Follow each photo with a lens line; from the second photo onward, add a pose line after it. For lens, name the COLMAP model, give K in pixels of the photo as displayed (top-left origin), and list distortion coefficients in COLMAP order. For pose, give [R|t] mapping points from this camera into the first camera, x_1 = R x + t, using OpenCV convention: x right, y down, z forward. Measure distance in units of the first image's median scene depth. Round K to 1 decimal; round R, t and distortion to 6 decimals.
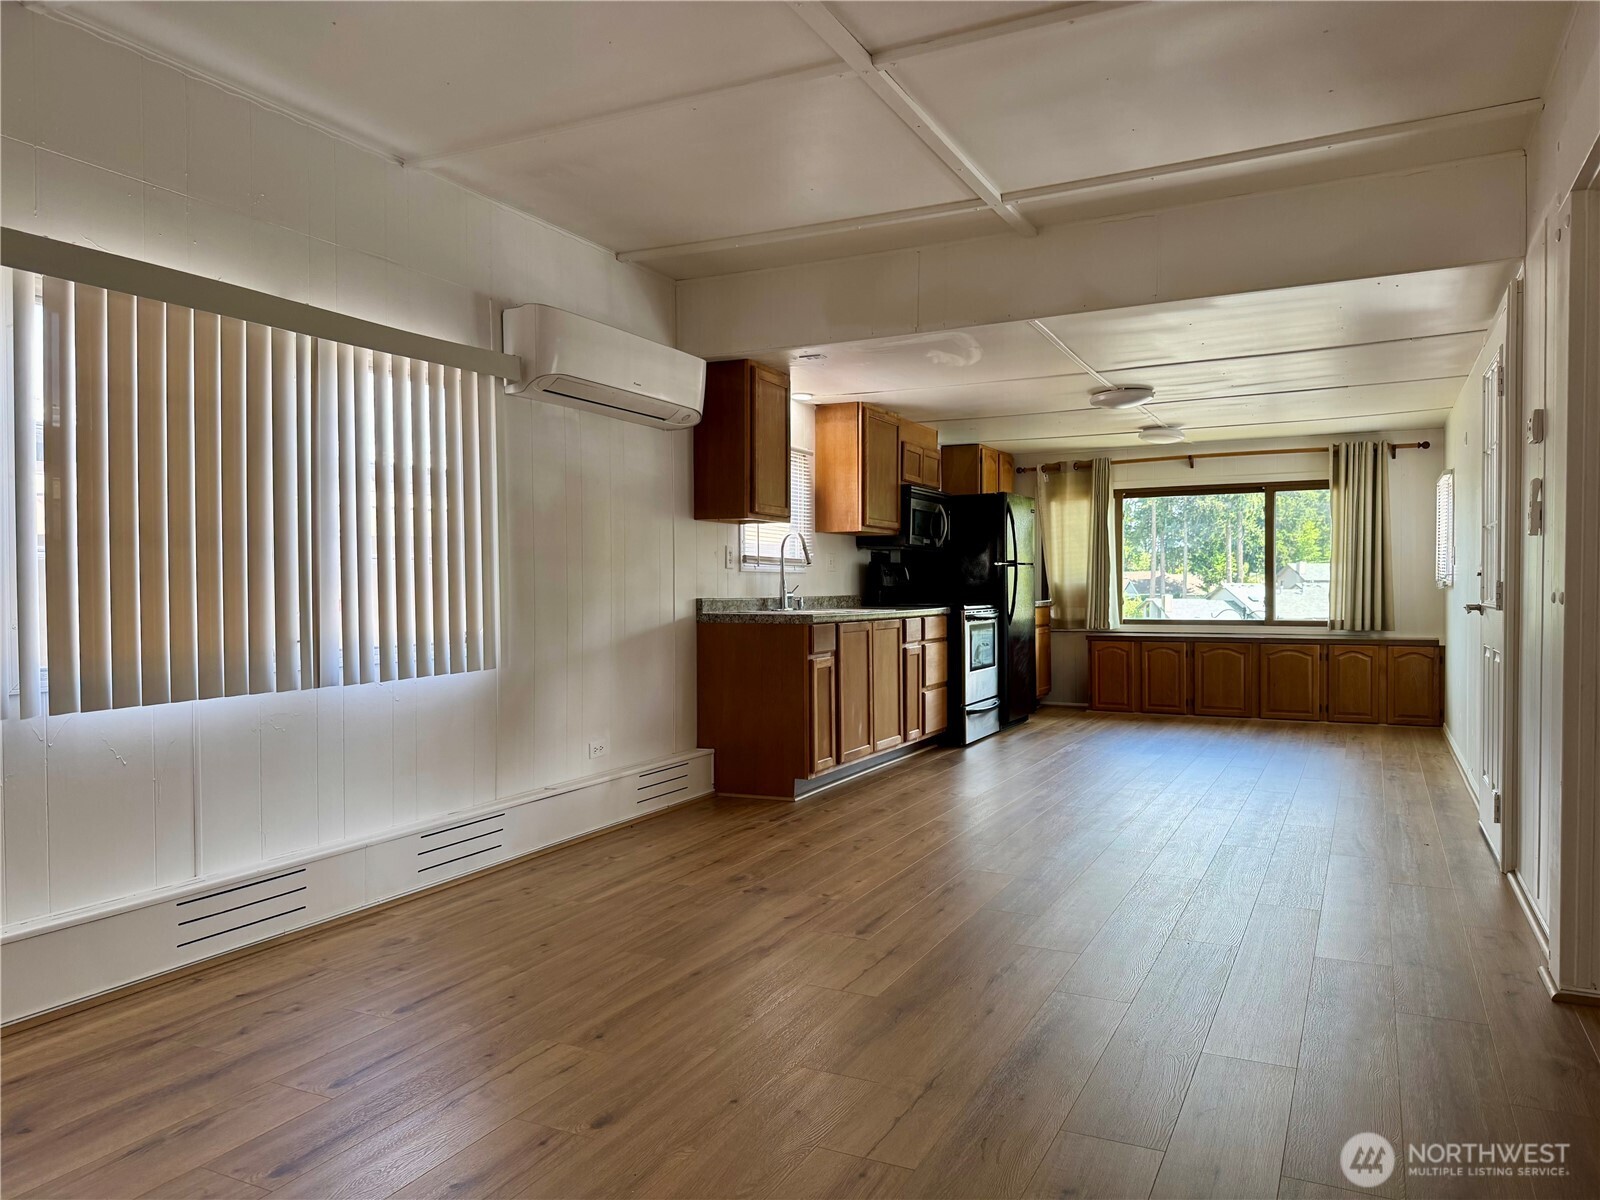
lens RADIAL K [[1111.7, 0, 798.6], [0, 1111.7, 603.0], [0, 0, 1]] dist [0.041416, -0.005717]
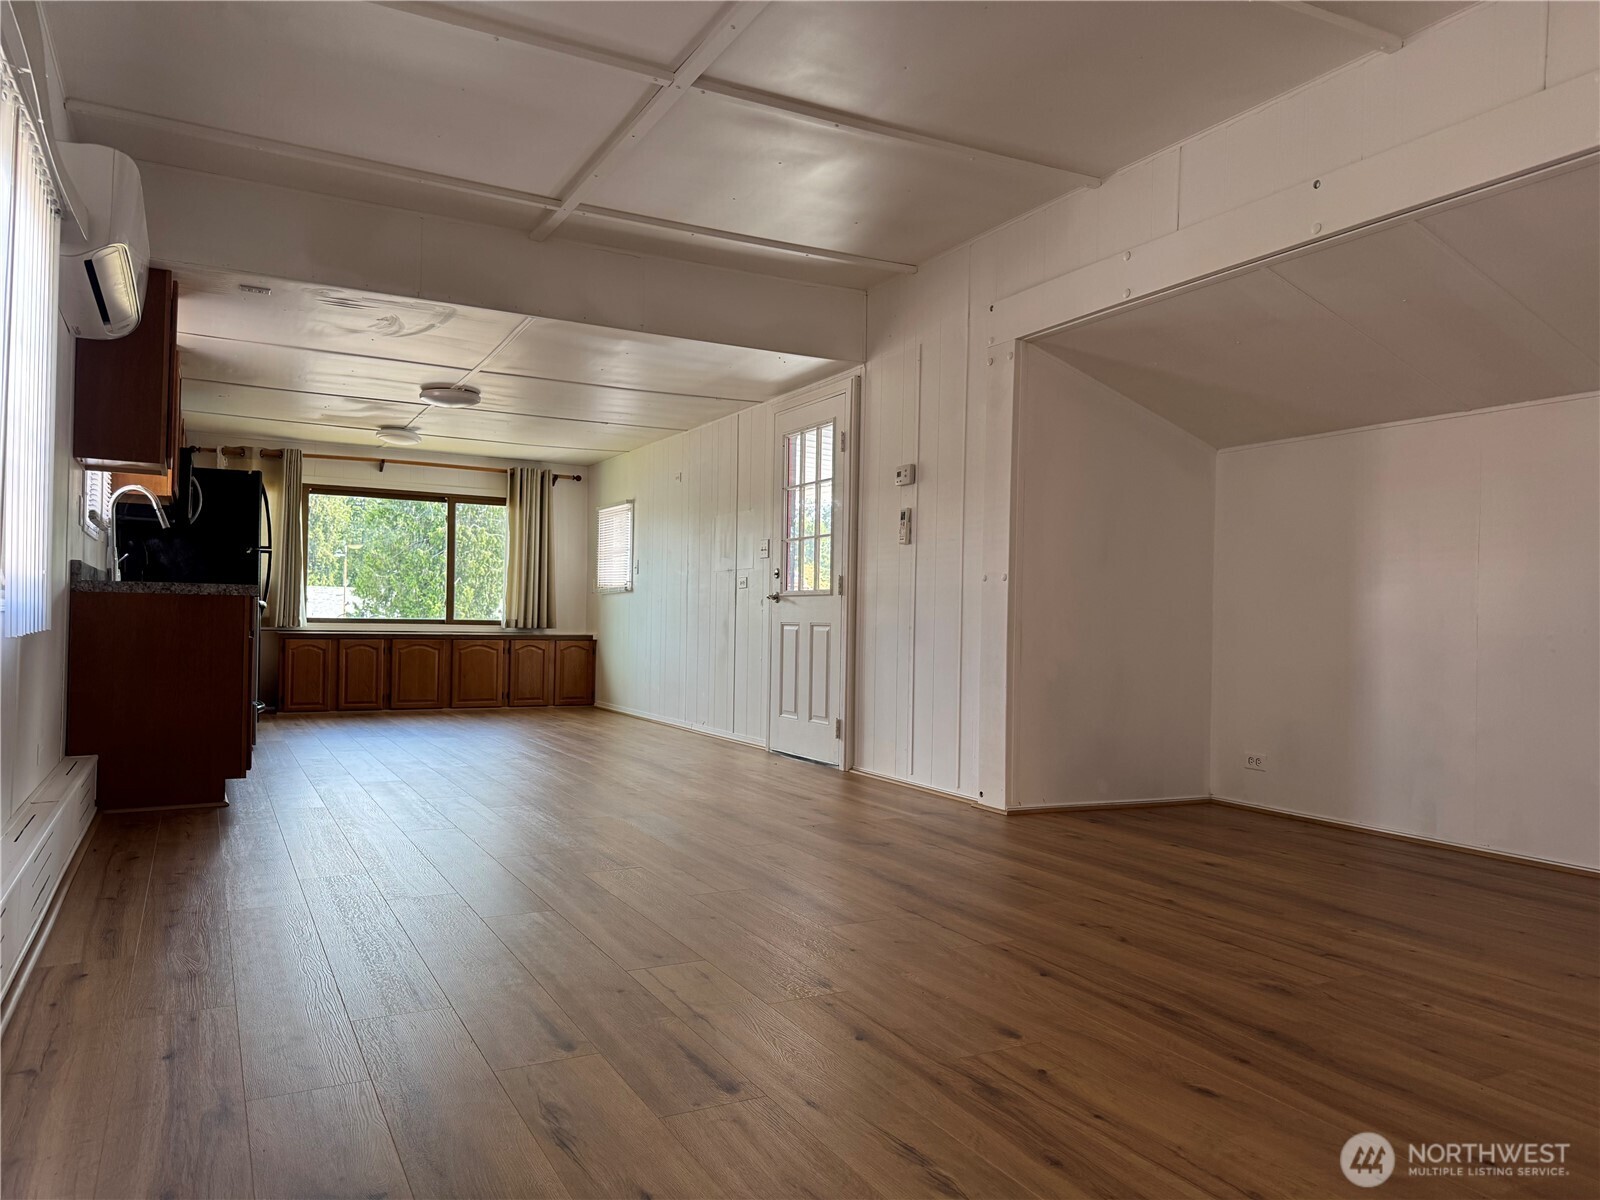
lens RADIAL K [[1111.7, 0, 802.1], [0, 1111.7, 603.2], [0, 0, 1]] dist [0.041416, -0.005717]
pose [[0.572988, 0.028665, 0.819063, -0.314063], [-0.010271, 0.999561, -0.027797, 0.029857], [-0.819500, 0.007515, 0.573030, 0.102887]]
